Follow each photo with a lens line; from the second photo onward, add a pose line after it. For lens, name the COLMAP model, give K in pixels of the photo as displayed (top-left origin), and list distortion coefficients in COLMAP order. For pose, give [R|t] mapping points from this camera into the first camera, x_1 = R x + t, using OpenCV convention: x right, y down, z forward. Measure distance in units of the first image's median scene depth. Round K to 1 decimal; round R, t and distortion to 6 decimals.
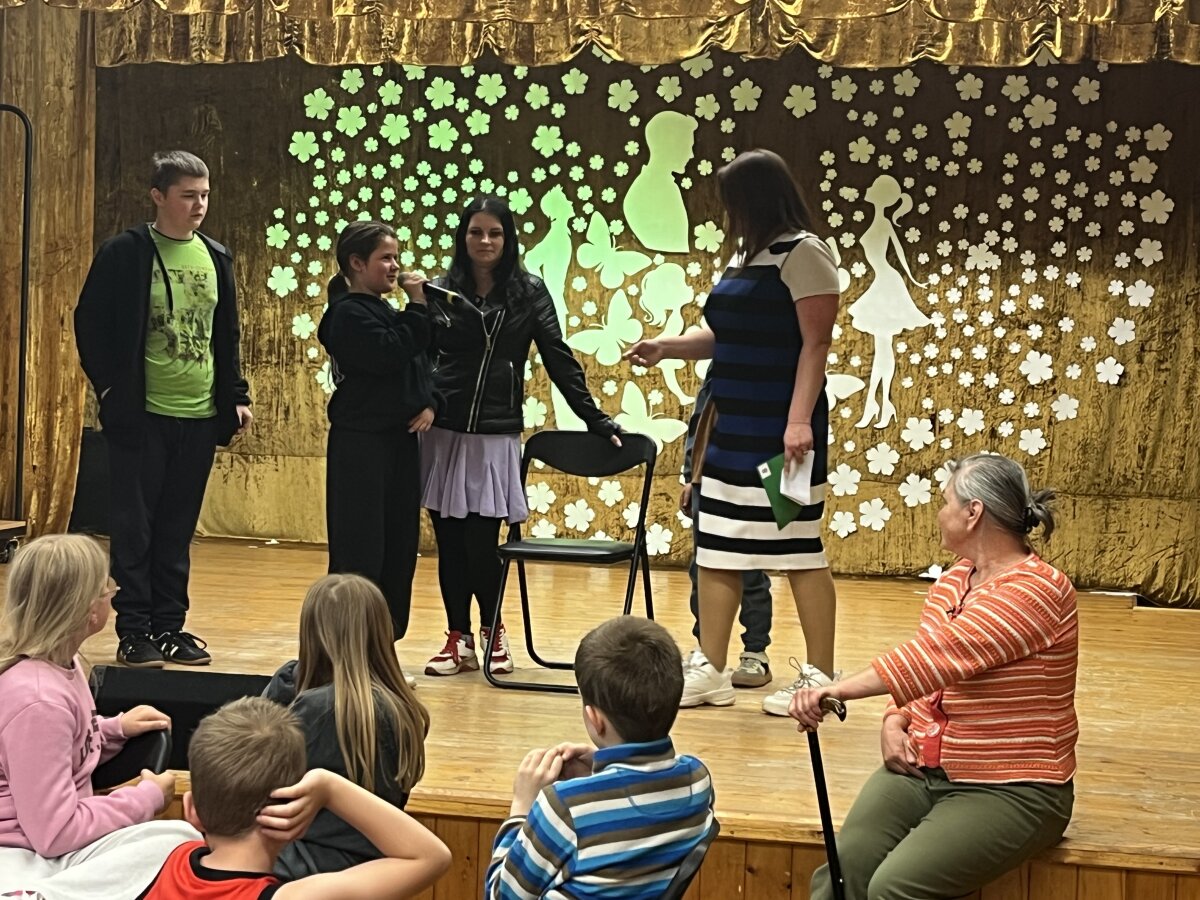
lens RADIAL K [[2426.0, 0, 551.6], [0, 2426.0, 450.4], [0, 0, 1]] dist [0.205663, -0.796270]
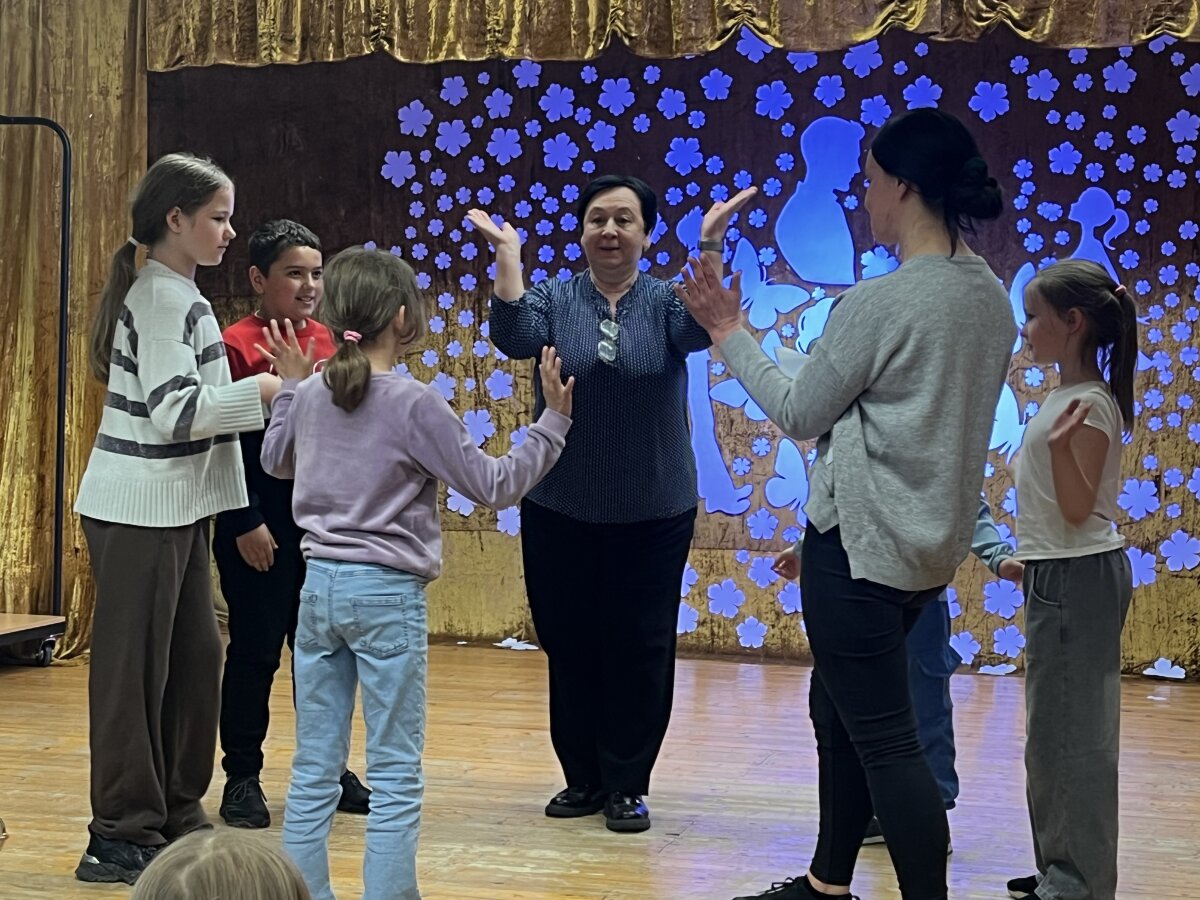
lens RADIAL K [[2271.6, 0, 572.8], [0, 2271.6, 453.7], [0, 0, 1]] dist [0.186376, -0.685790]
pose [[0.999313, -0.009973, -0.035681, -0.013684], [0.009304, 0.999779, -0.018855, -0.009484], [0.035861, 0.018510, 0.999185, 0.218314]]
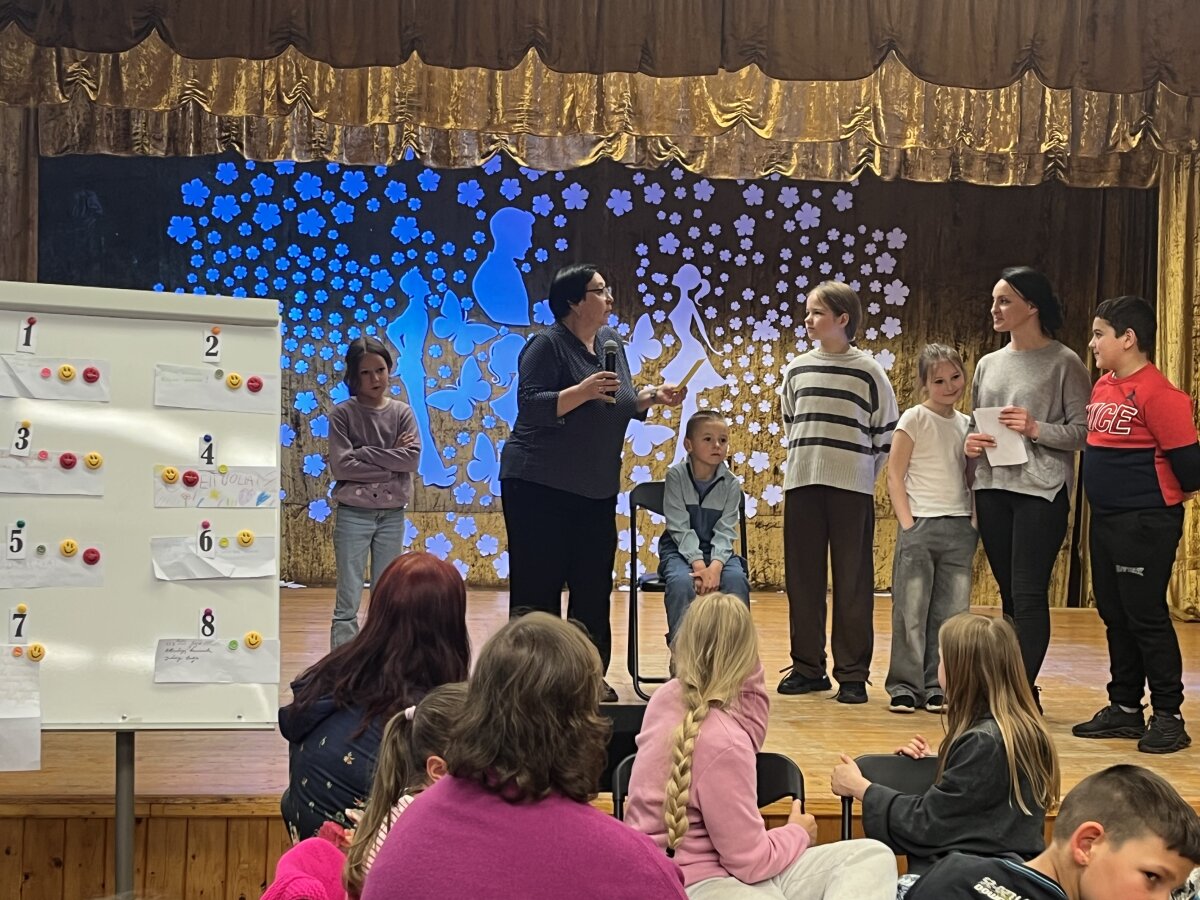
lens RADIAL K [[1990.5, 0, 600.0], [0, 1990.5, 450.0], [0, 0, 1]] dist [0.205314, -0.800974]
pose [[0.943947, -0.017608, 0.329627, -0.243013], [0.021164, 0.999750, -0.007203, -0.012327], [-0.329418, 0.013775, 0.944084, 0.061709]]
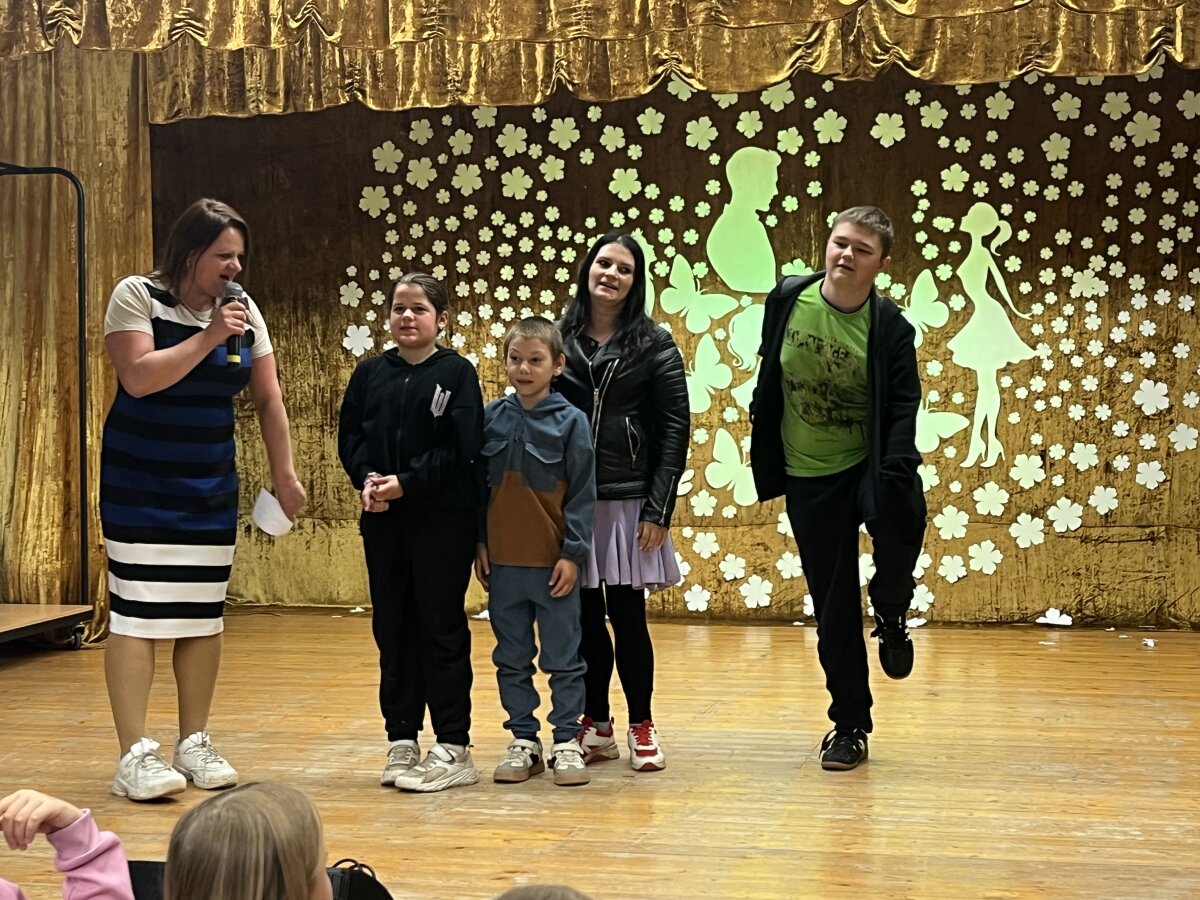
lens RADIAL K [[2040.3, 0, 600.0], [0, 2040.3, 450.0], [0, 0, 1]] dist [0.214048, -0.845738]
pose [[0.999086, -0.042083, -0.007543, -0.010339], [0.041985, 0.999038, -0.012642, -0.012250], [0.008068, 0.012314, 0.999892, 0.196460]]
